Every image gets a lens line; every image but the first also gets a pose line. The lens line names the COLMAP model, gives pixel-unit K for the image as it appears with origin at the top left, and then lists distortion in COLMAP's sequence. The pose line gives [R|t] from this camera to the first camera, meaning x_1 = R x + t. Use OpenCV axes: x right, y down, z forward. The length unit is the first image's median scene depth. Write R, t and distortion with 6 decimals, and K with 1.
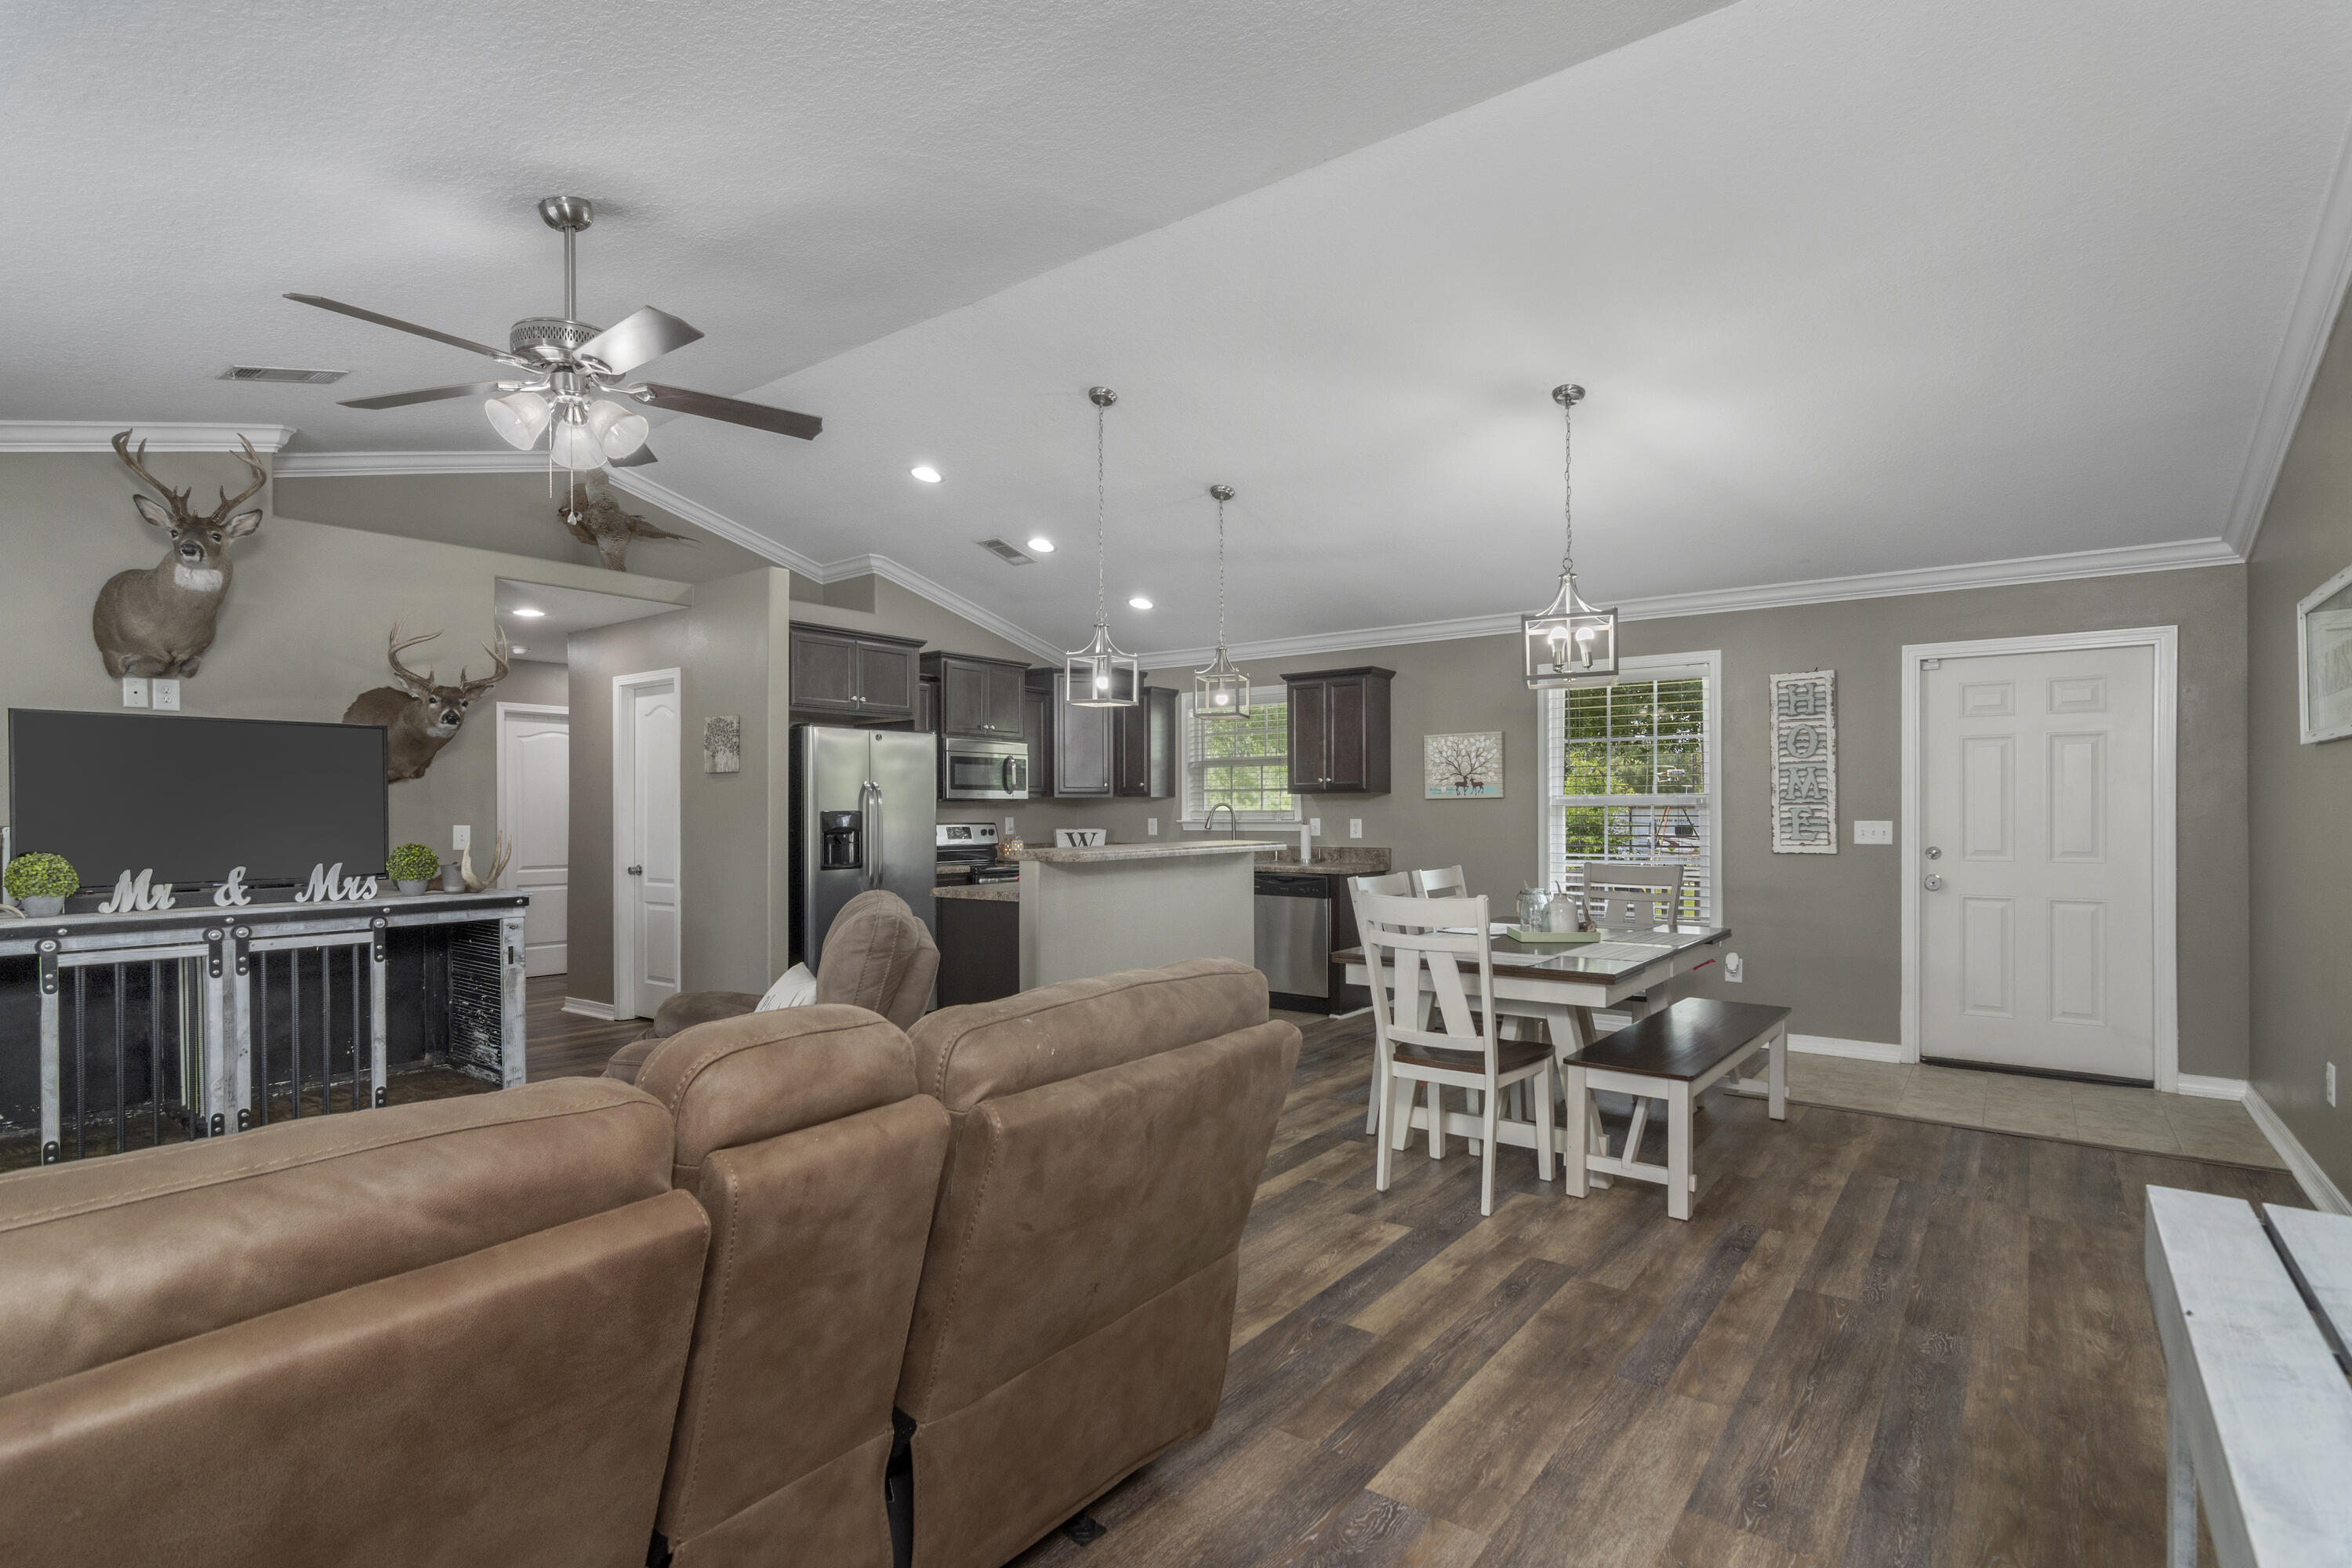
lens RADIAL K [[1137.7, 0, 1172.1], [0, 1137.7, 813.1], [0, 0, 1]] dist [0.003400, 0.001182]
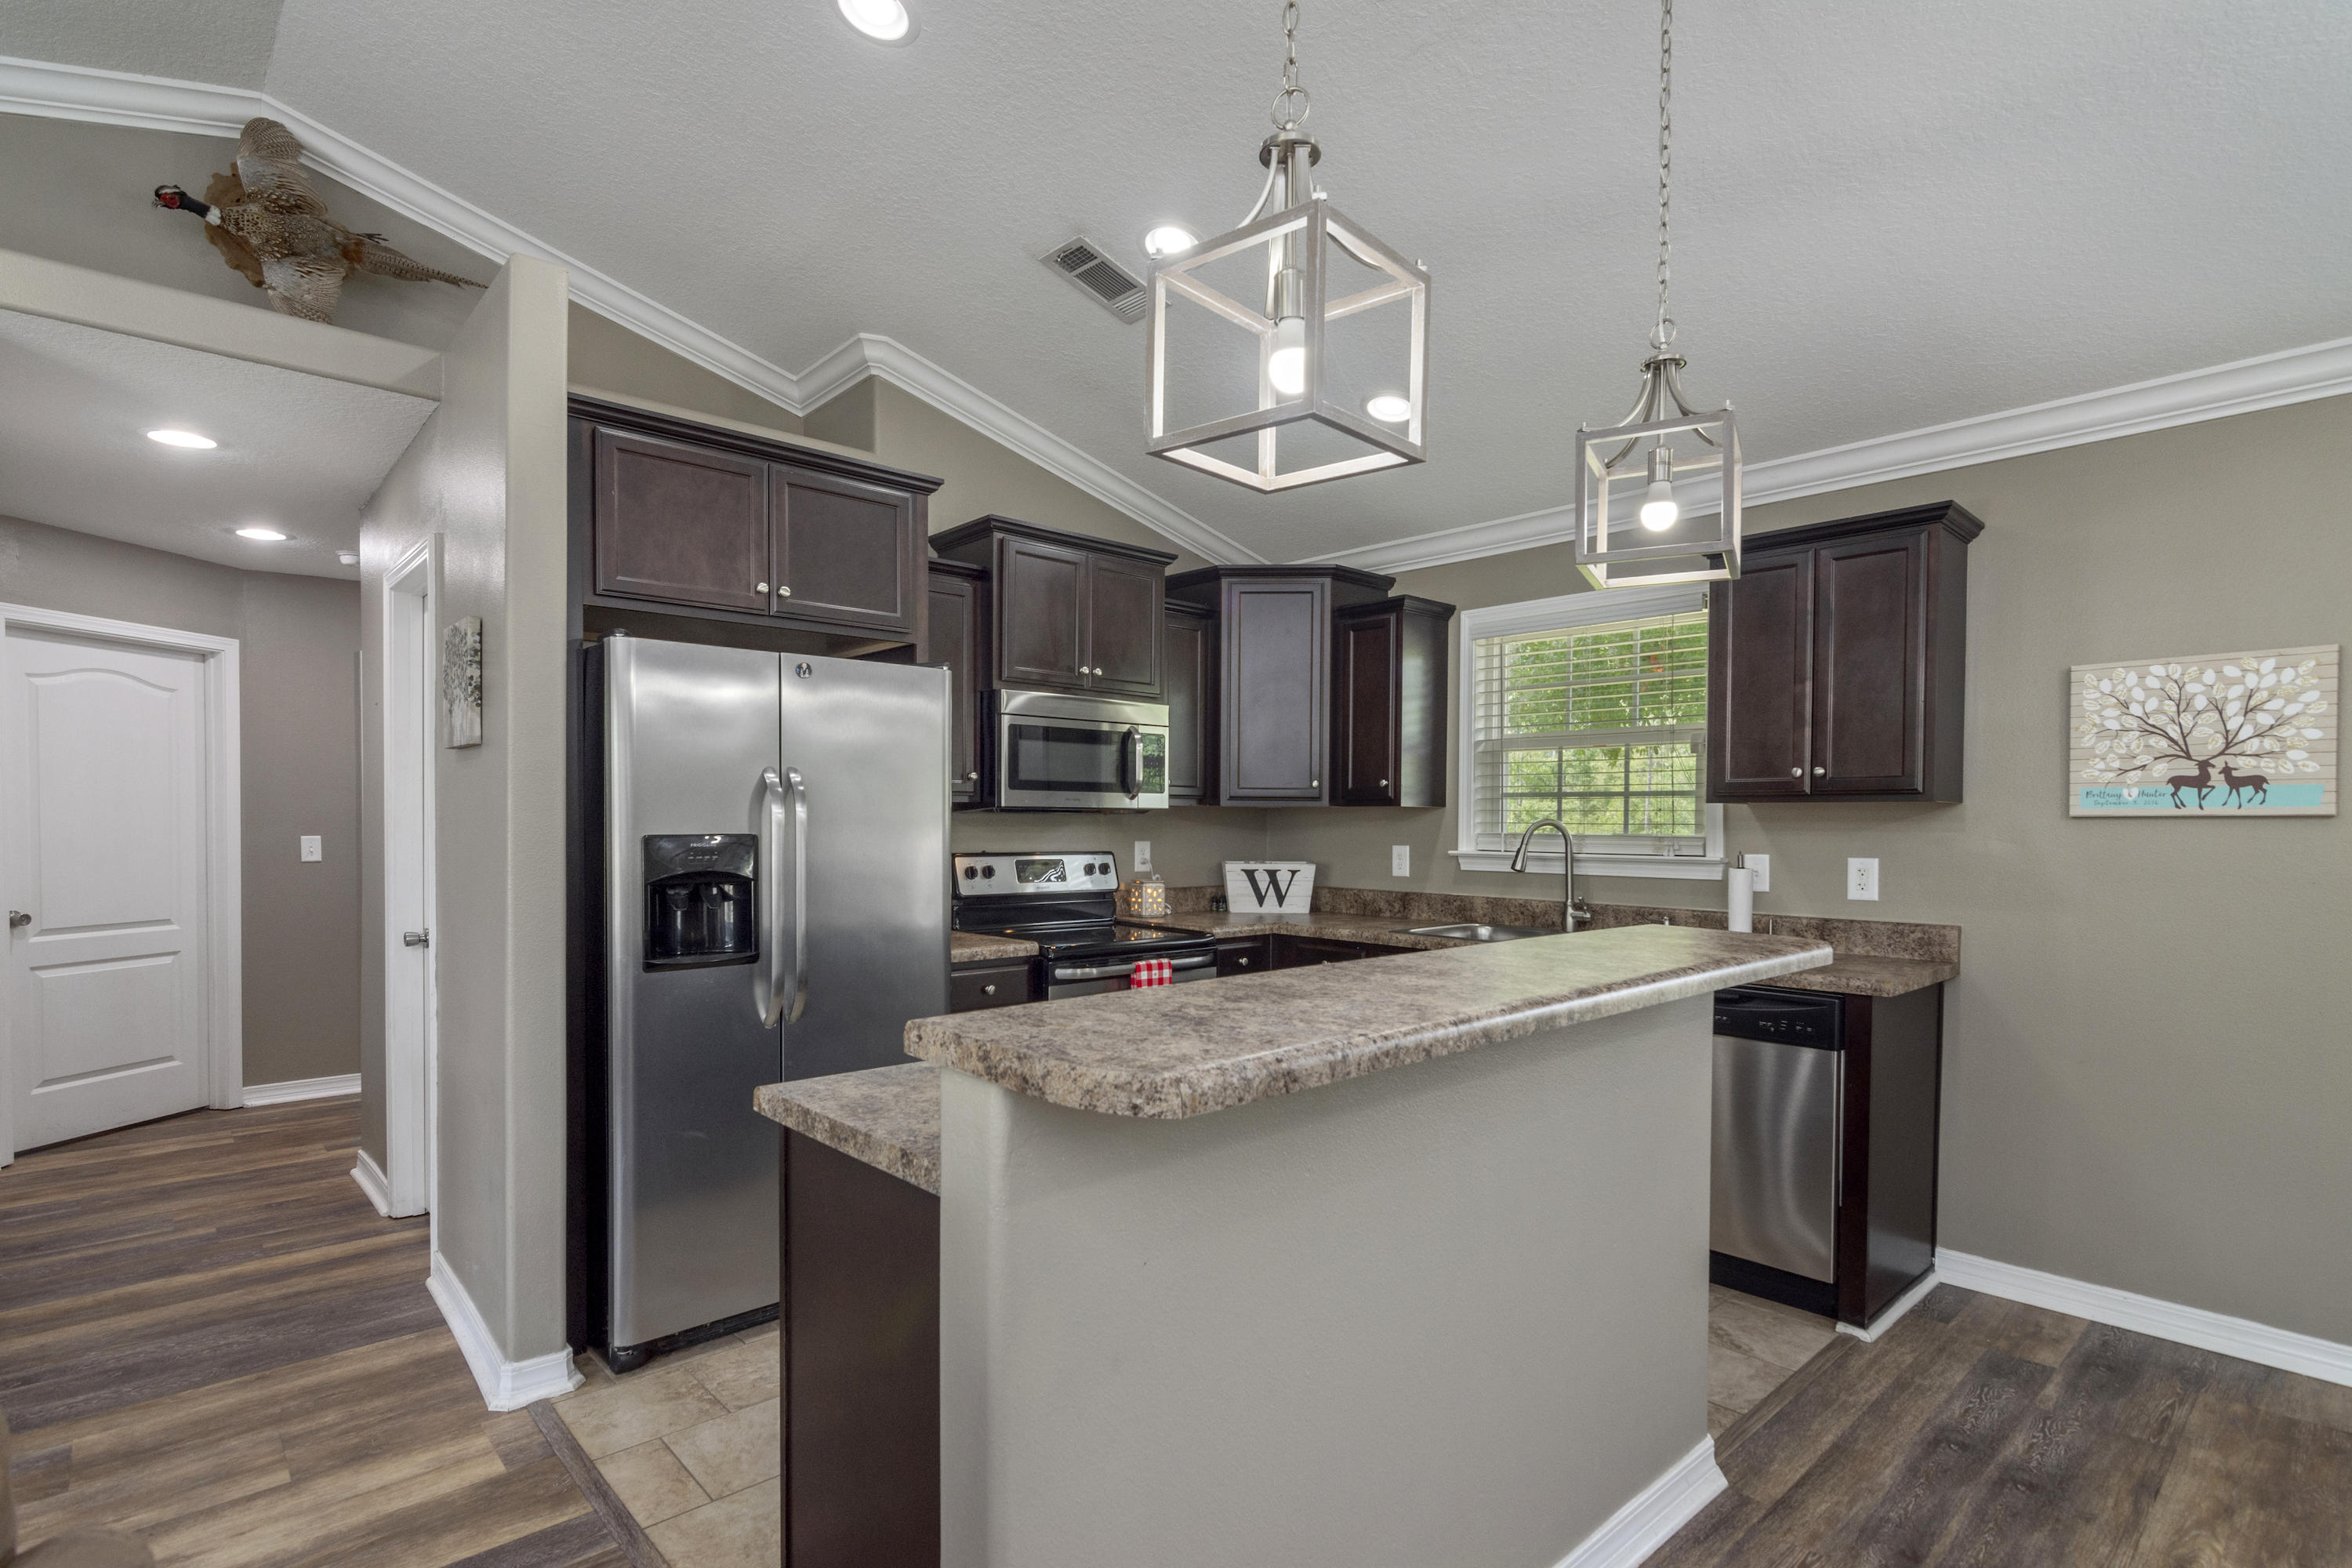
lens RADIAL K [[1137.7, 0, 1172.1], [0, 1137.7, 813.1], [0, 0, 1]] dist [0.003400, 0.001182]
pose [[0.981761, 0.008377, -0.189936, -0.024502], [-0.009681, 0.999935, -0.005940, -0.007430], [0.189874, 0.007671, 0.981778, 0.492134]]
